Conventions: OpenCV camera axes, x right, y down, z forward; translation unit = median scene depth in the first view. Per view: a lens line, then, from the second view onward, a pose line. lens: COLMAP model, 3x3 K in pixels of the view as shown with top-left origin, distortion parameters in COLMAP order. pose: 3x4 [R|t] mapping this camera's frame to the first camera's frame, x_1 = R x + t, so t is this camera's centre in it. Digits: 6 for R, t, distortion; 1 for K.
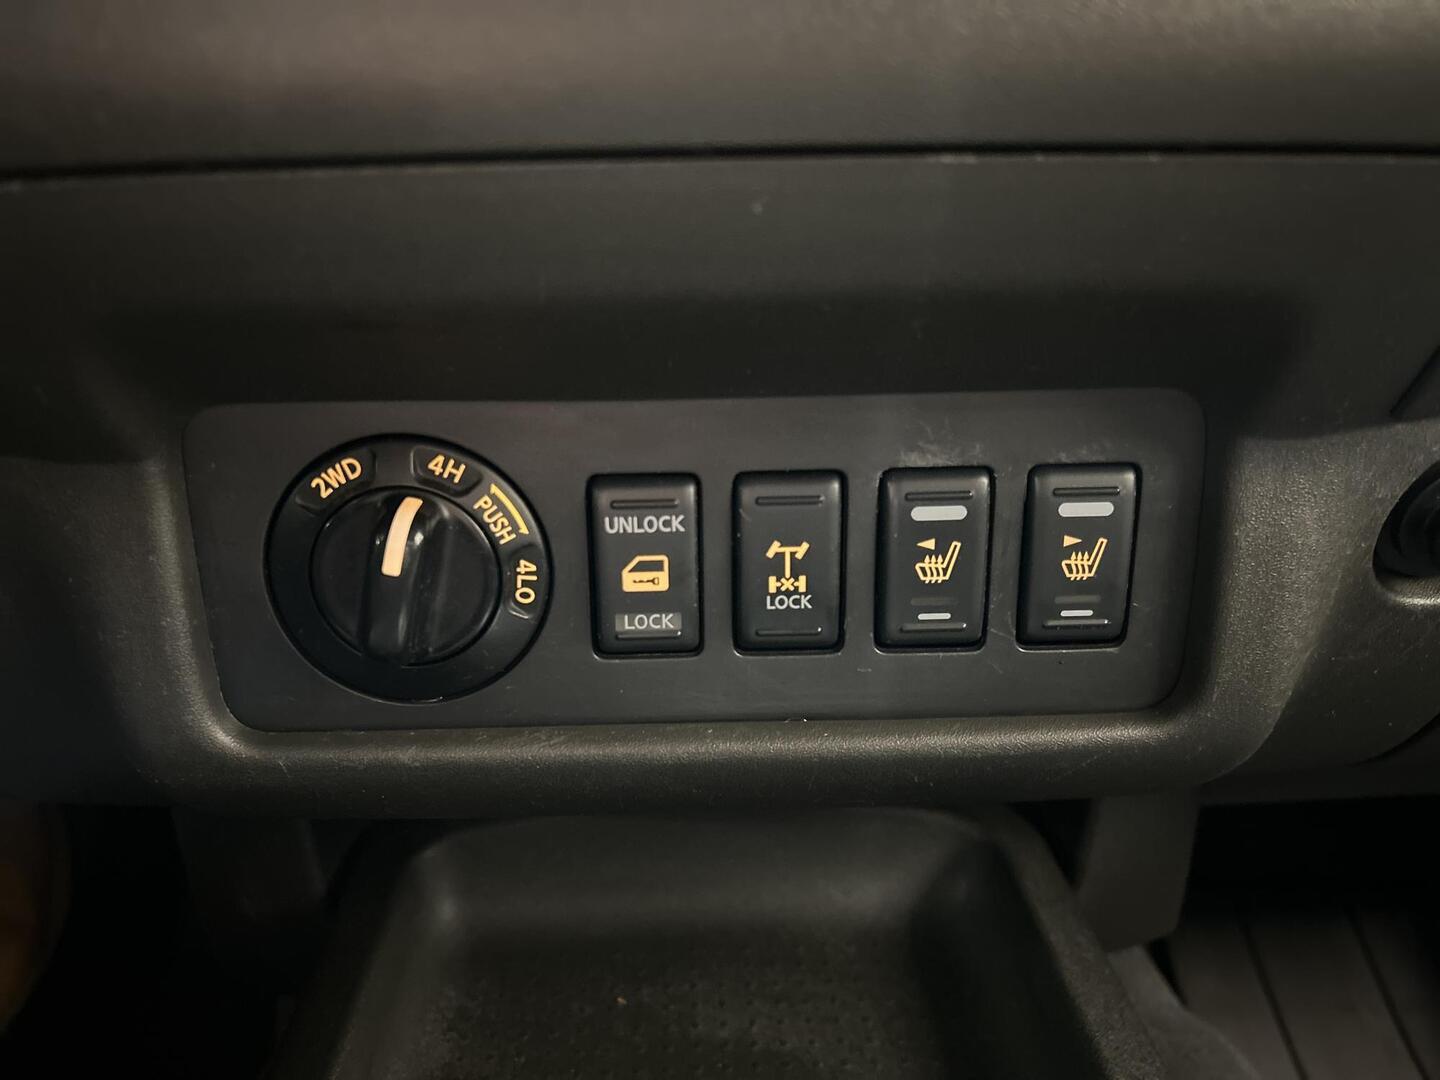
lens RADIAL K [[1217.9, 0, 720.0], [0, 1217.9, 540.0], [0, 0, 1]] dist [0.101950, -0.120427]
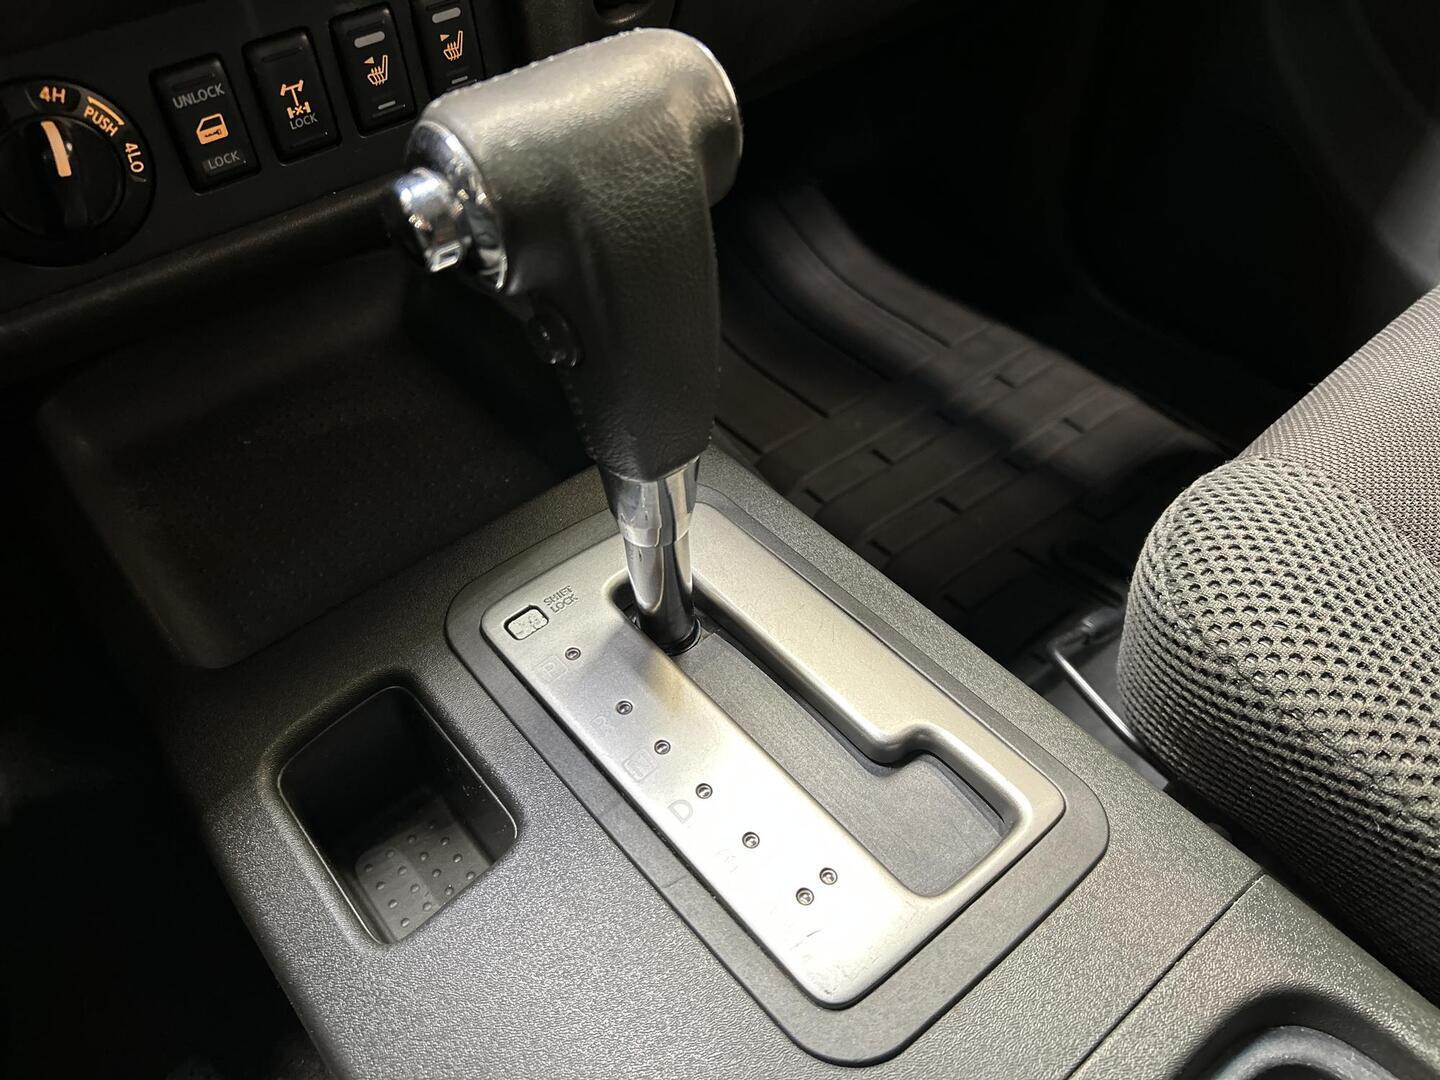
lens RADIAL K [[1217.9, 0, 720.0], [0, 1217.9, 540.0], [0, 0, 1]] dist [0.101950, -0.120427]
pose [[0.787137, -0.440101, 0.432119, -0.470345], [0.244112, 0.865694, 0.437017, -0.052466], [-0.566414, -0.238506, 0.788853, -0.760463]]
